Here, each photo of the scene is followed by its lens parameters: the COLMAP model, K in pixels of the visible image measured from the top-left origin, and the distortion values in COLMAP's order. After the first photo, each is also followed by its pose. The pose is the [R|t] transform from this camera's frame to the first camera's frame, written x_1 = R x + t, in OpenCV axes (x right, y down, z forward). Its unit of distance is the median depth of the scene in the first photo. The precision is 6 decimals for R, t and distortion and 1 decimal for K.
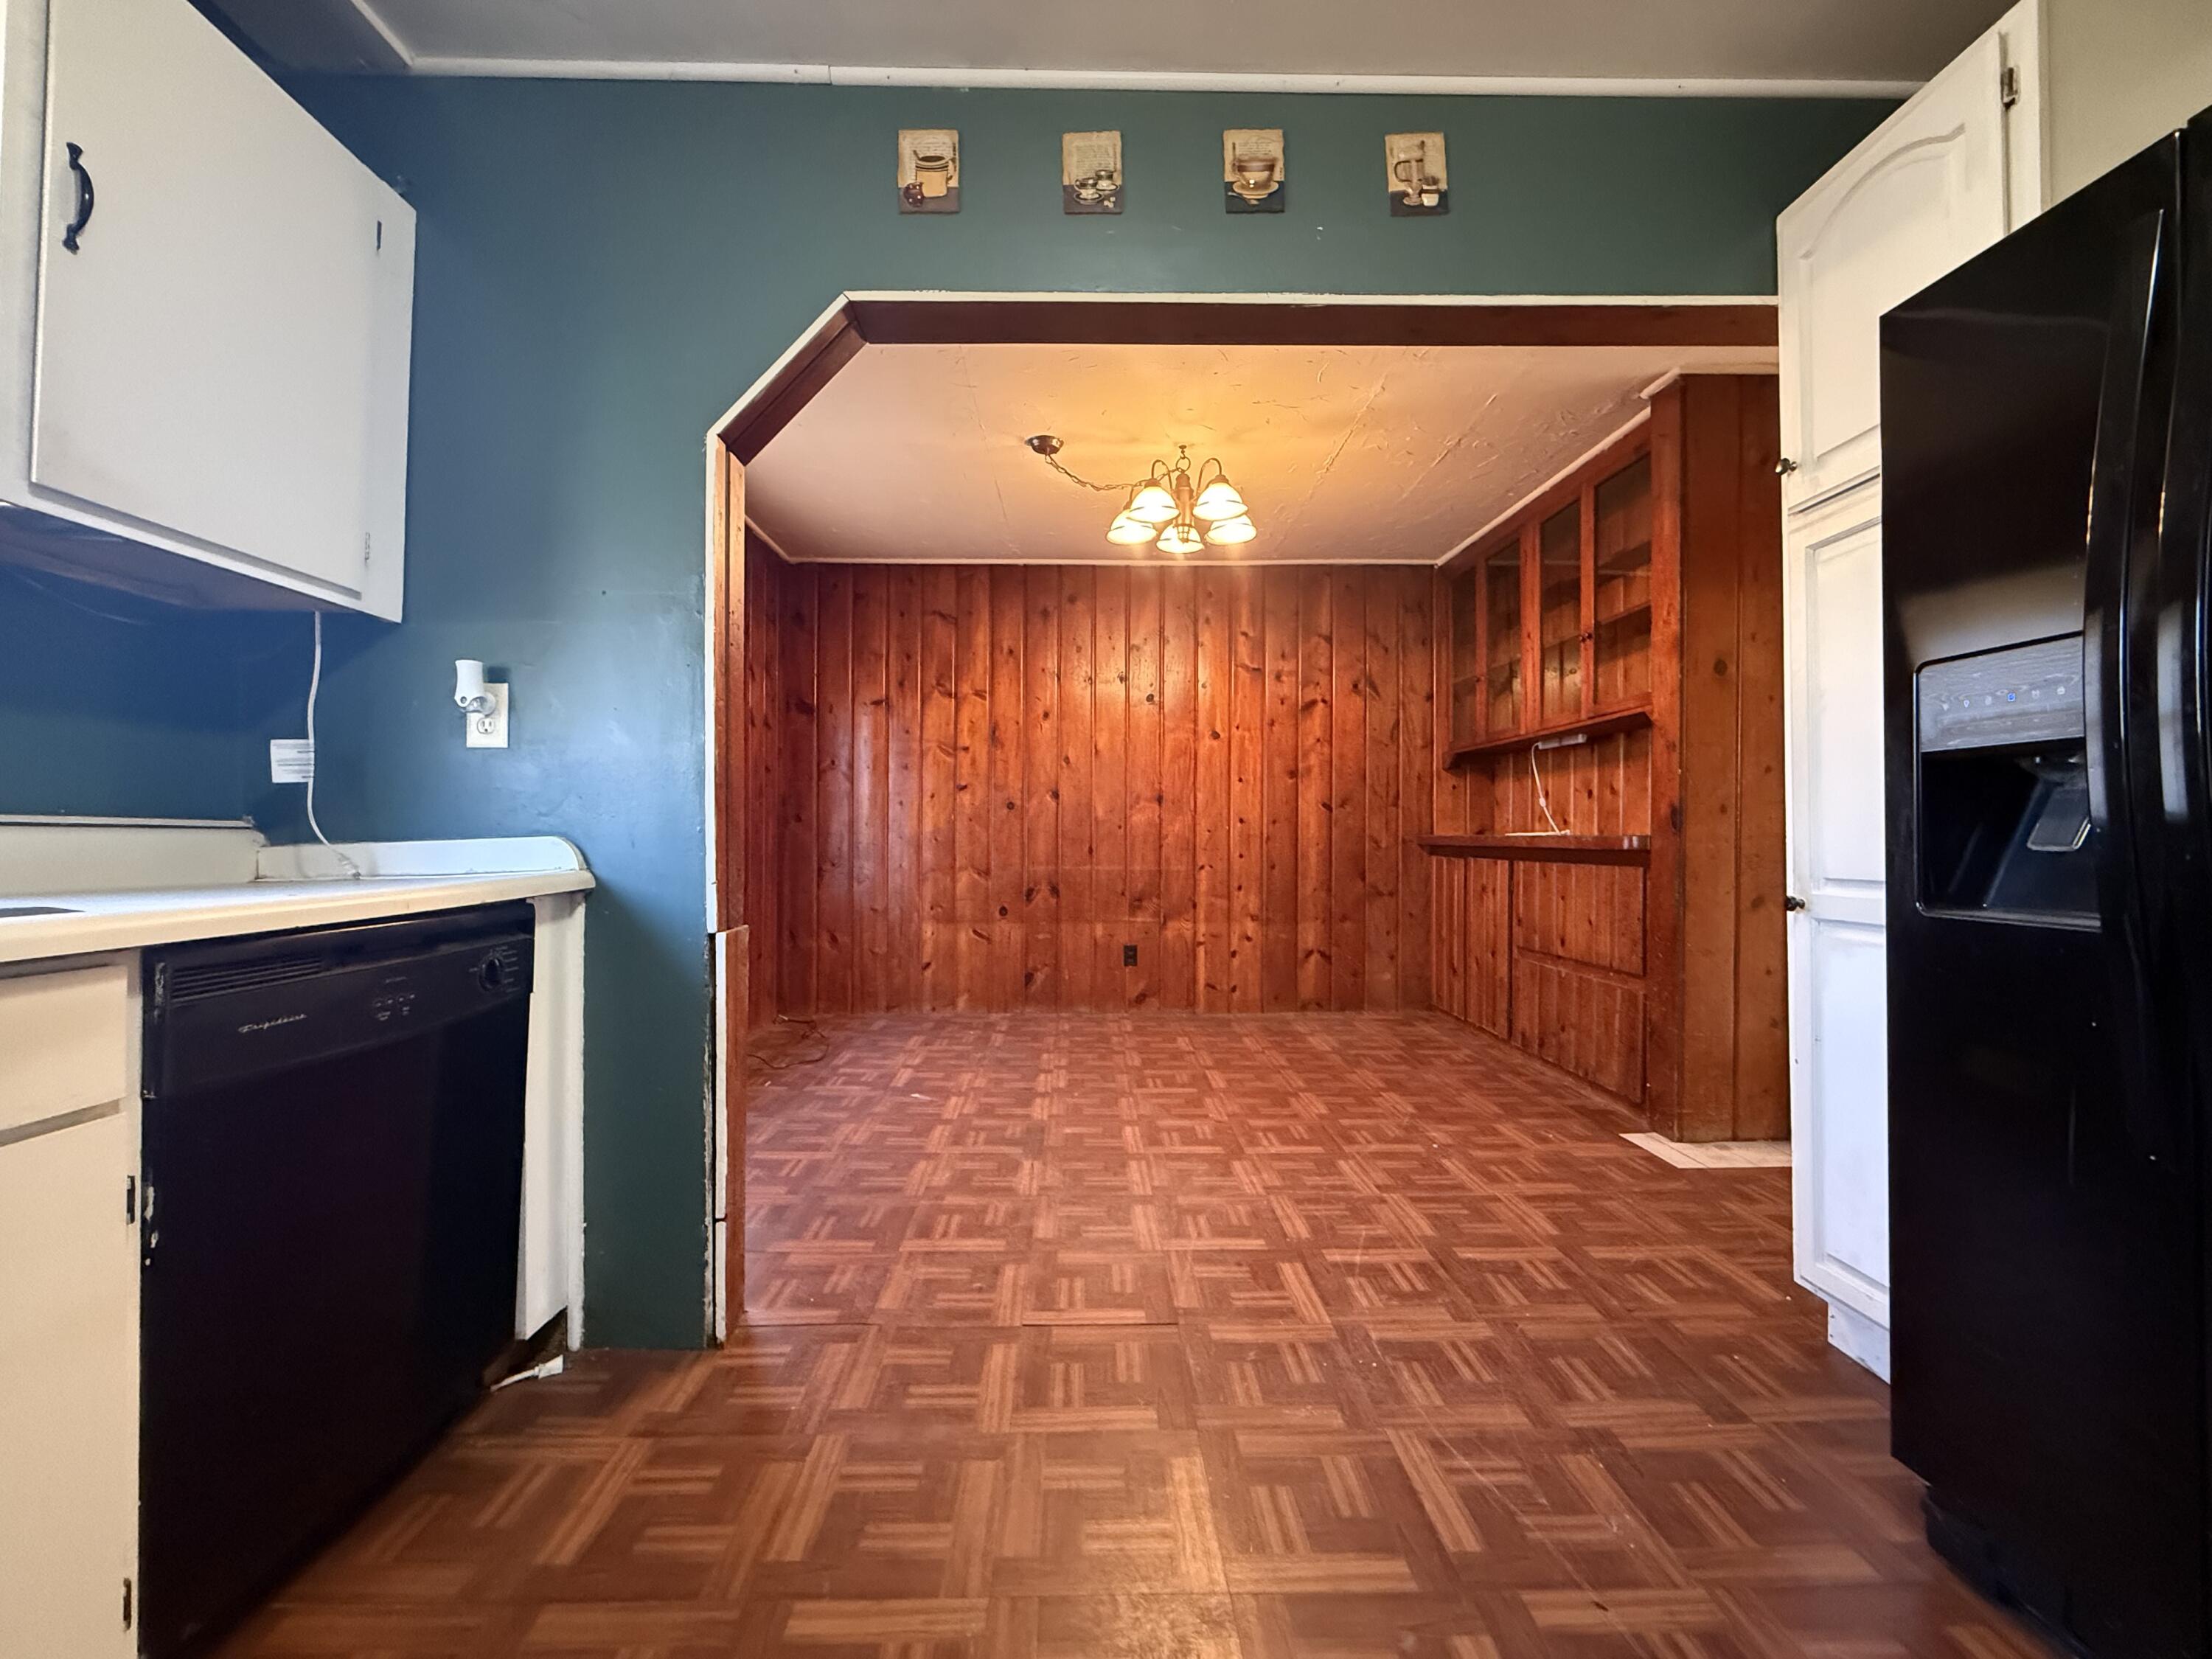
lens RADIAL K [[878.3, 0, 1098.3], [0, 878.3, 831.7], [0, 0, 1]] dist [-0.000119, -0.000138]
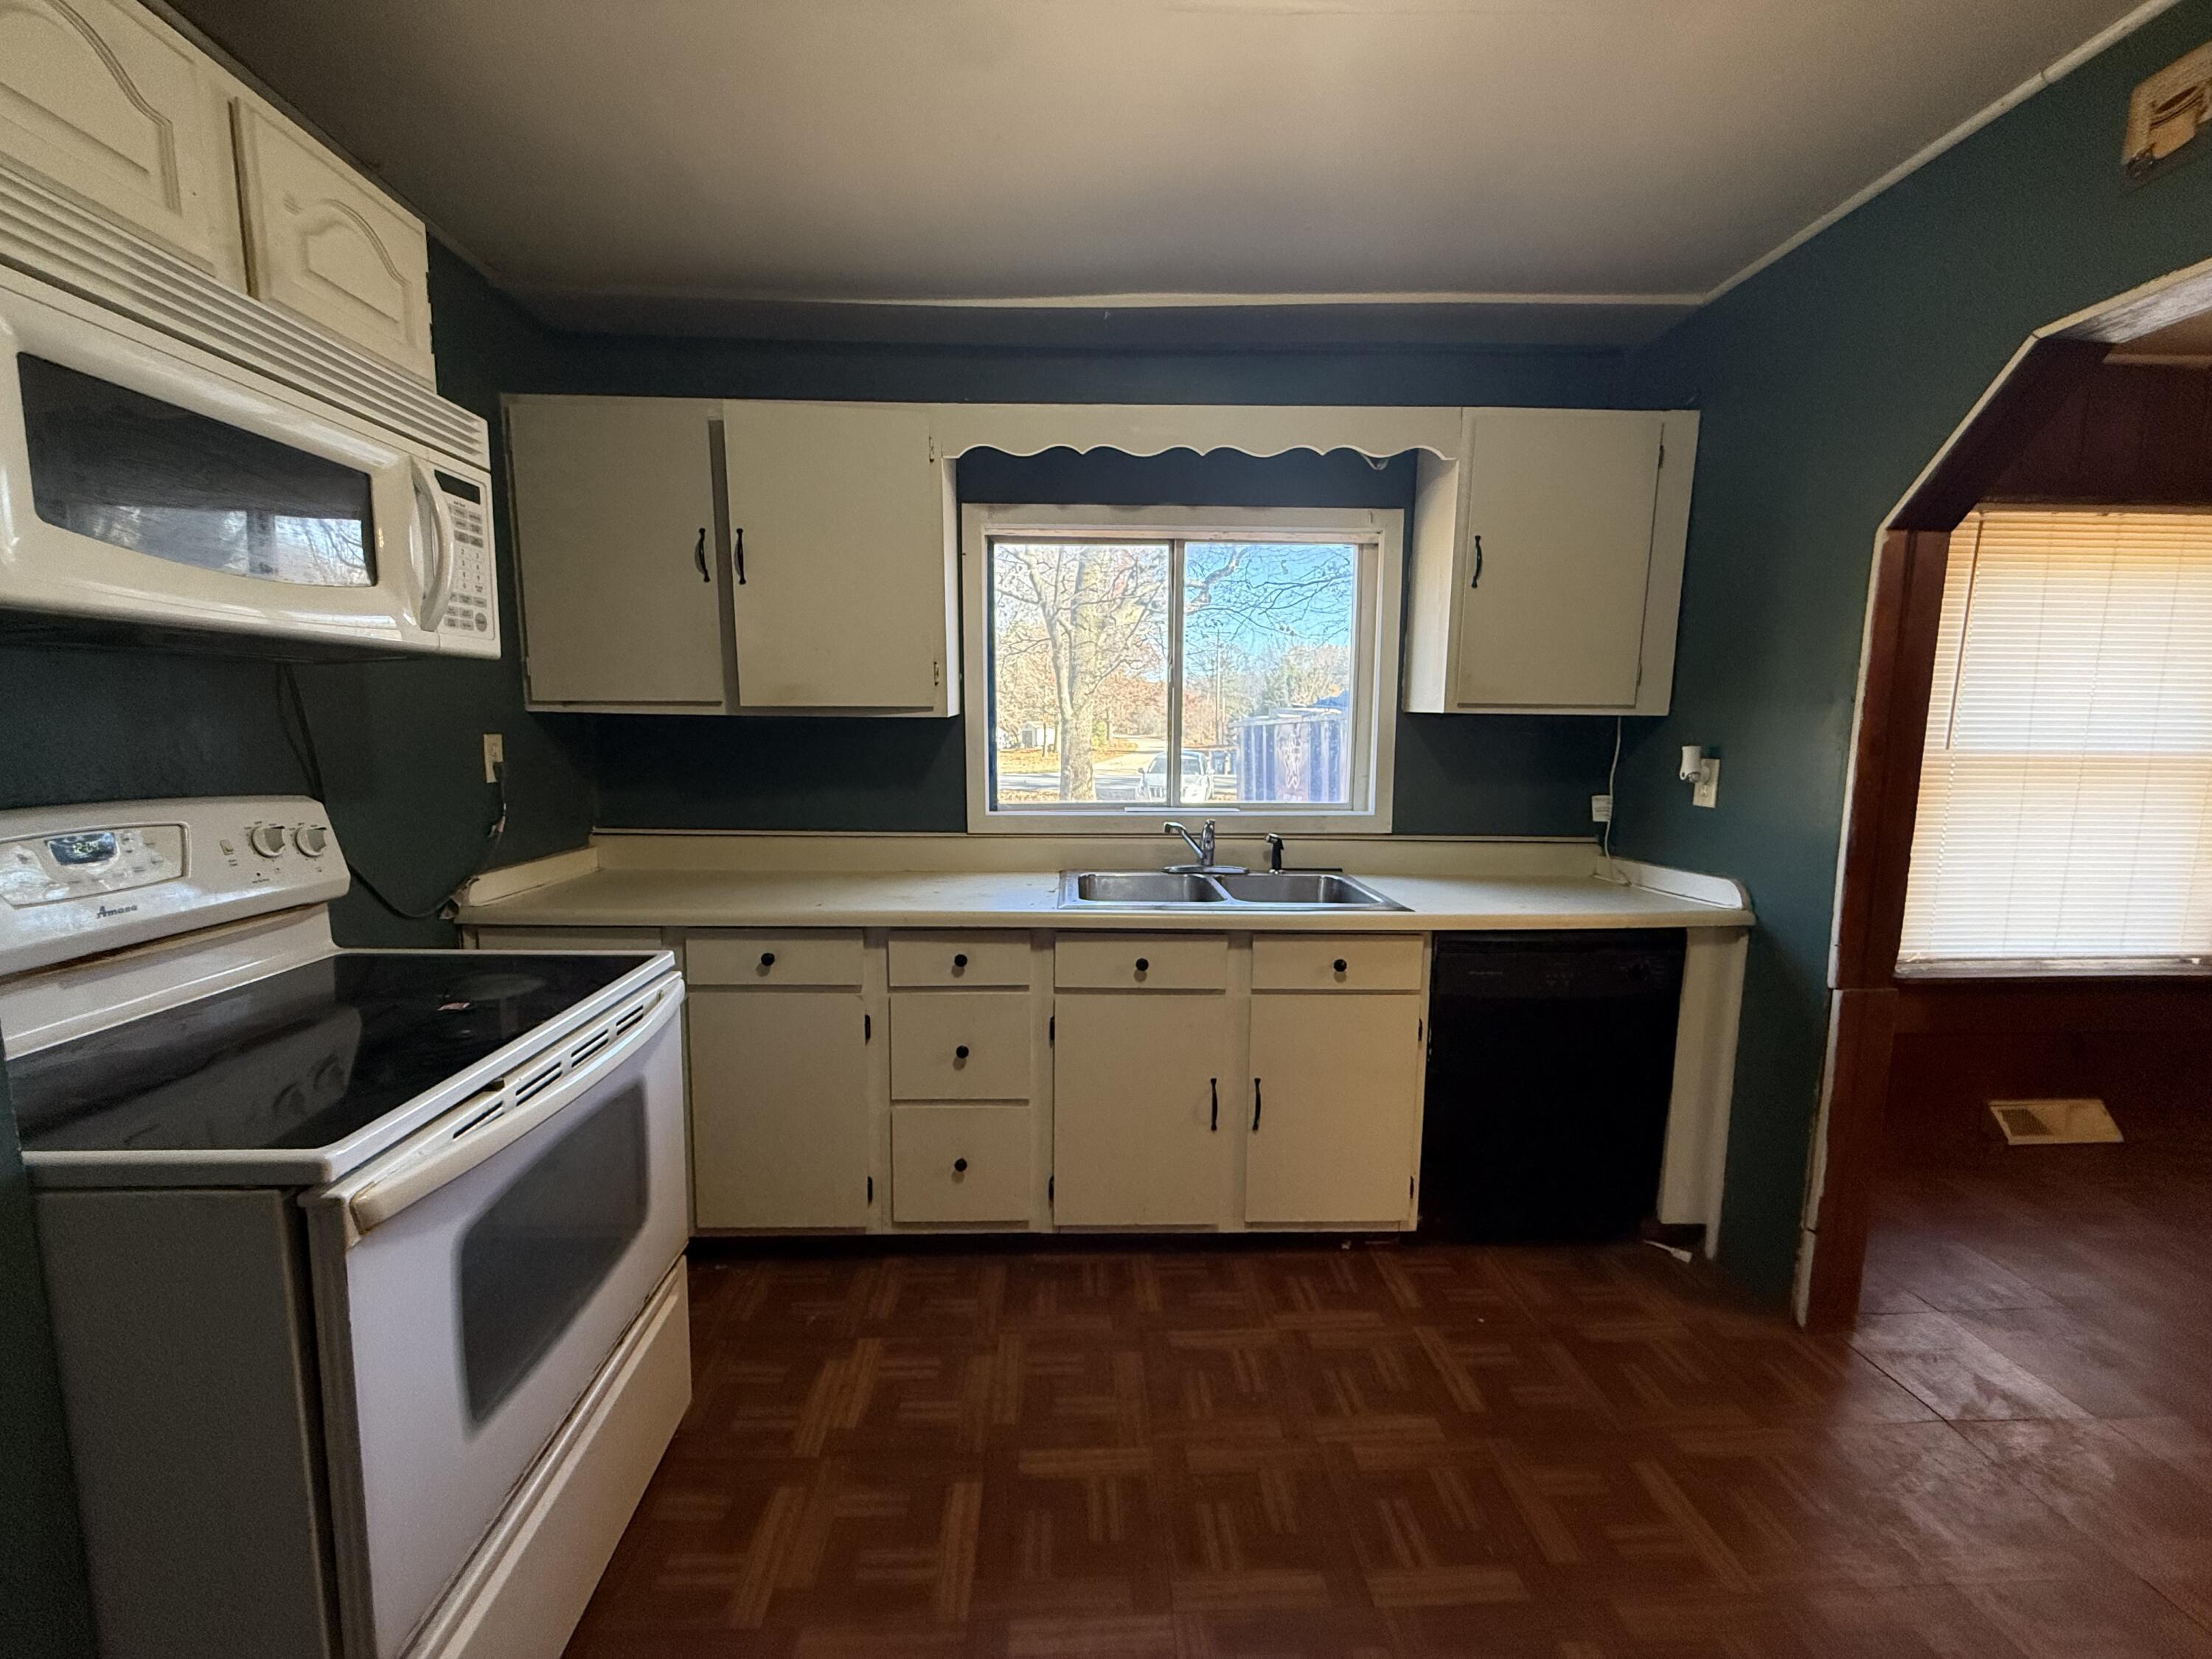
lens RADIAL K [[878.3, 0, 1099.0], [0, 878.3, 833.8], [0, 0, 1]] dist [-0.000119, -0.000138]
pose [[0.020703, 0.121690, -0.992352, 0.396748], [-0.002186, 0.992568, 0.121670, -0.135028], [0.999783, -0.000349, 0.020815, 0.021605]]
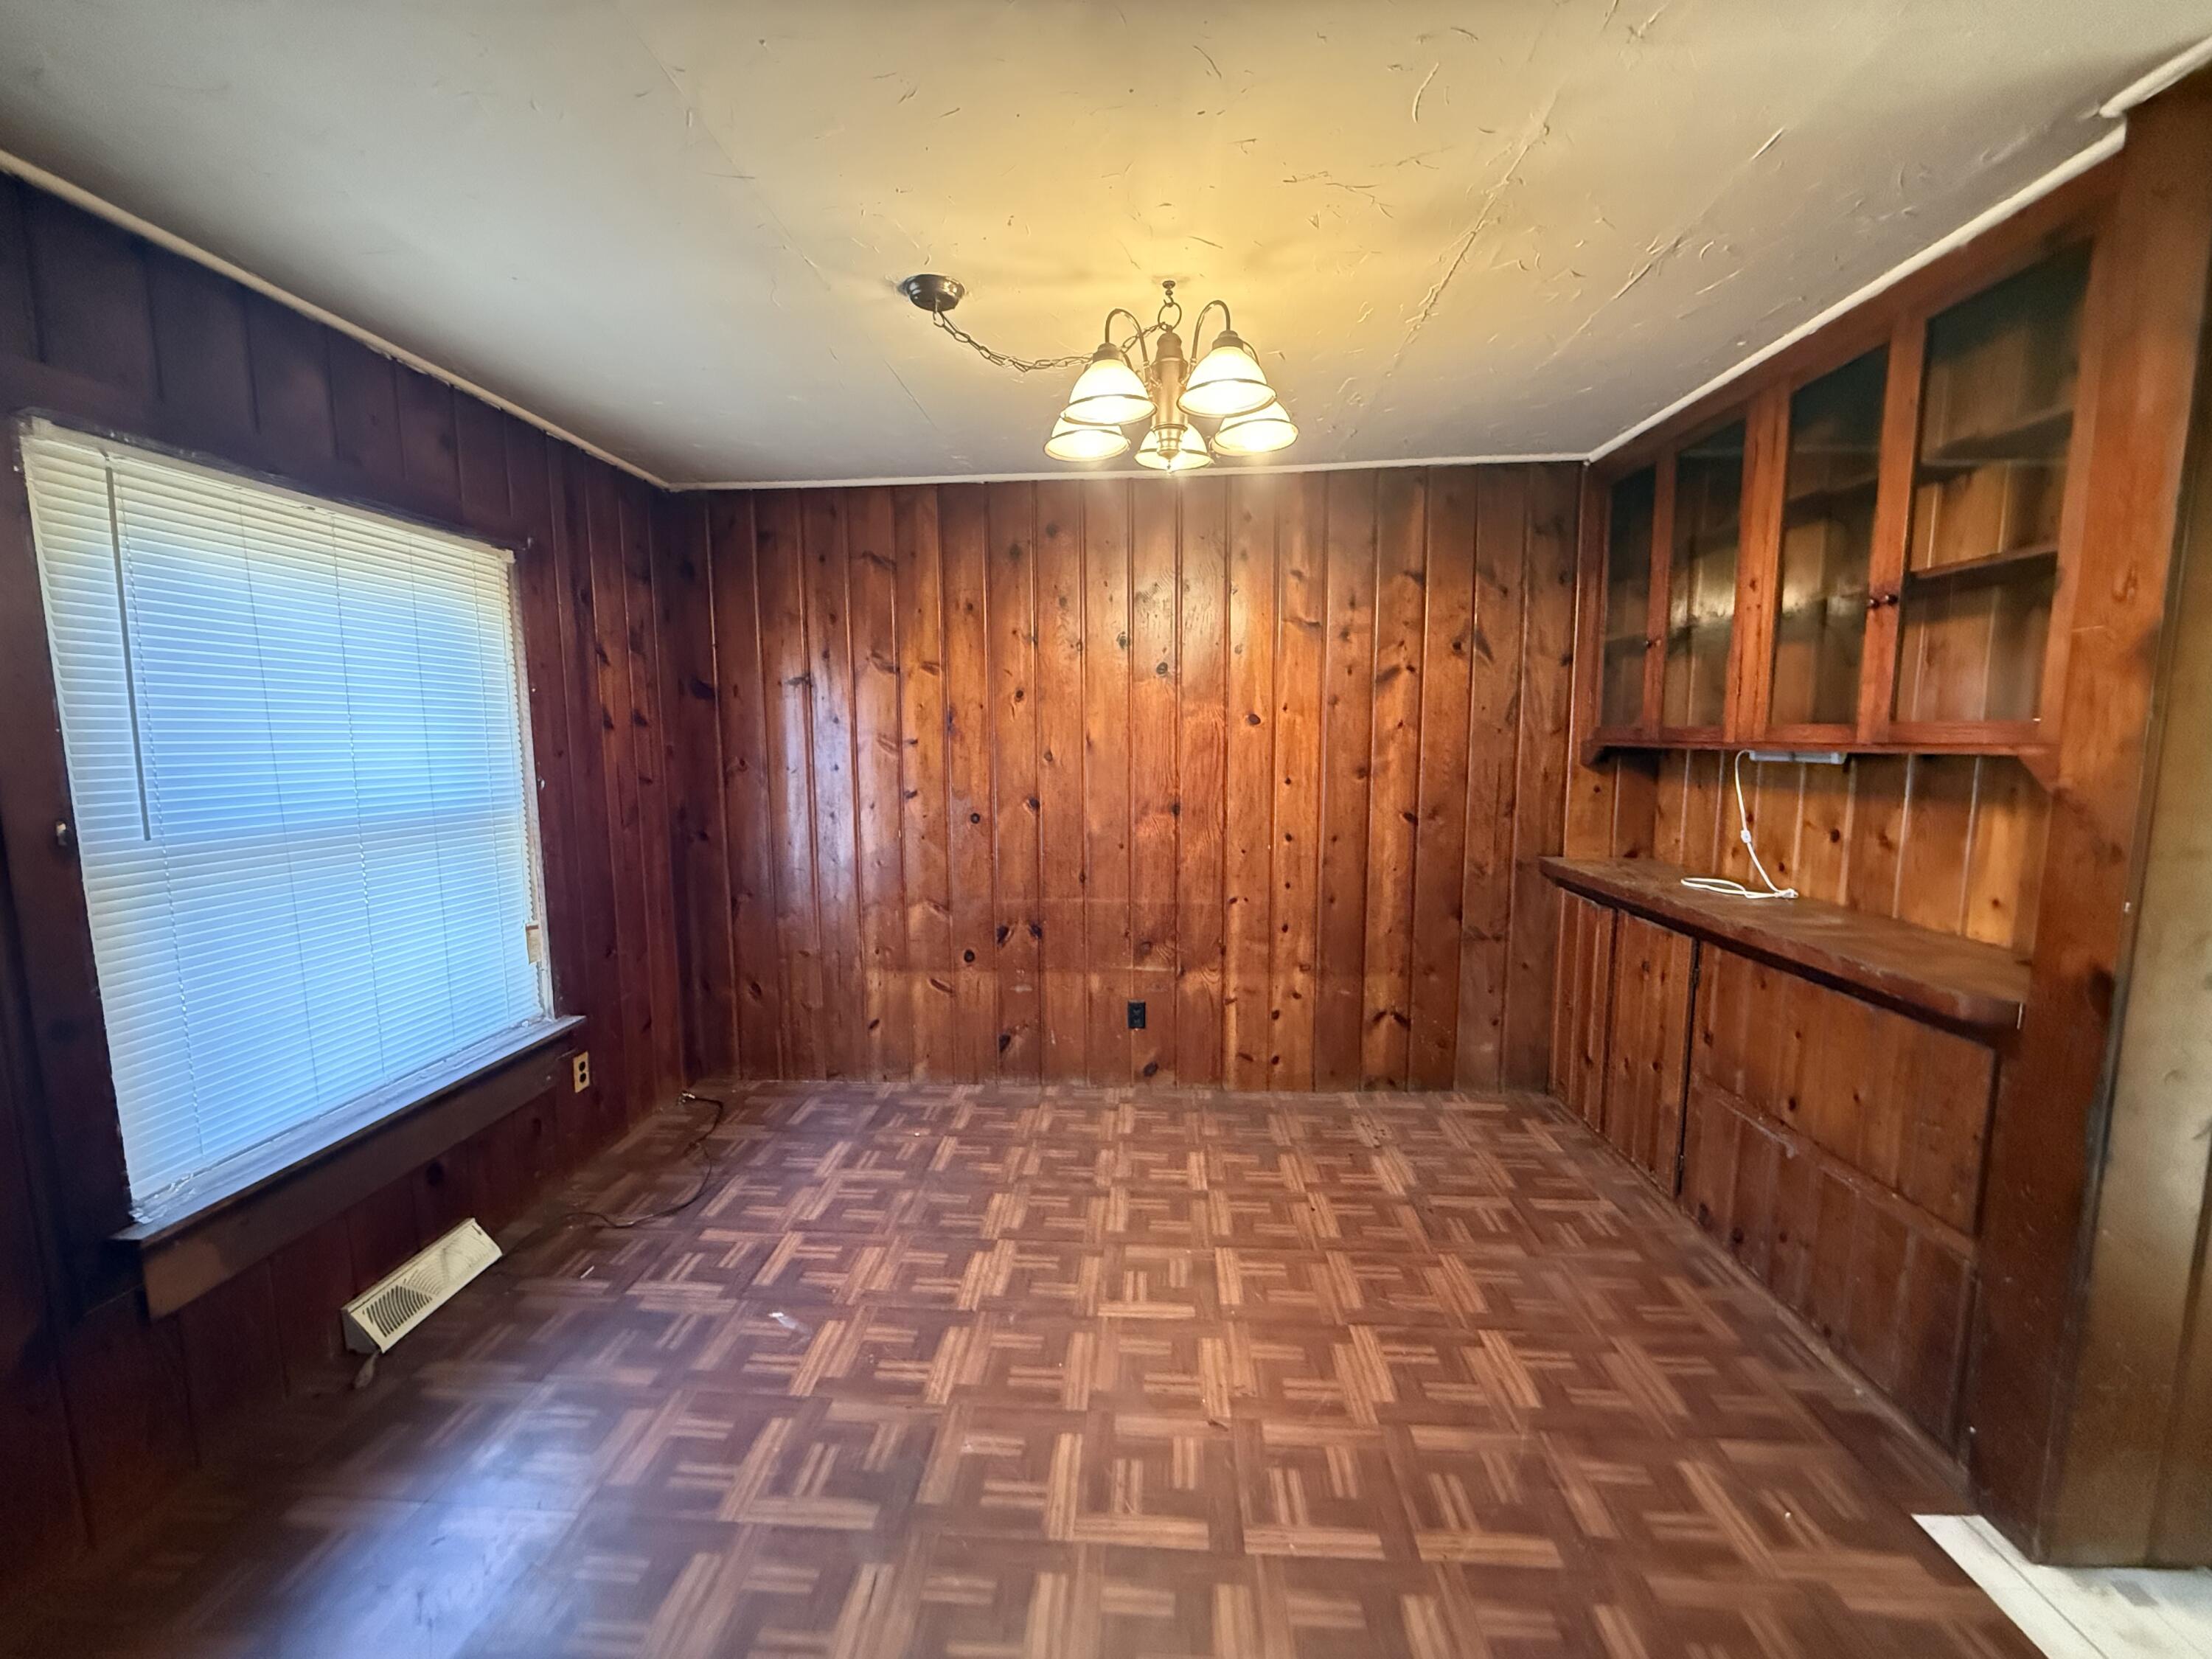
lens RADIAL K [[878.3, 0, 1098.2], [0, 878.3, 830.9], [0, 0, 1]] dist [-0.000119, -0.000138]
pose [[0.996110, -0.001097, -0.088109, 0.122802], [0.011313, 0.993239, 0.115532, -0.182246], [0.087386, -0.116079, 0.989388, 0.470287]]
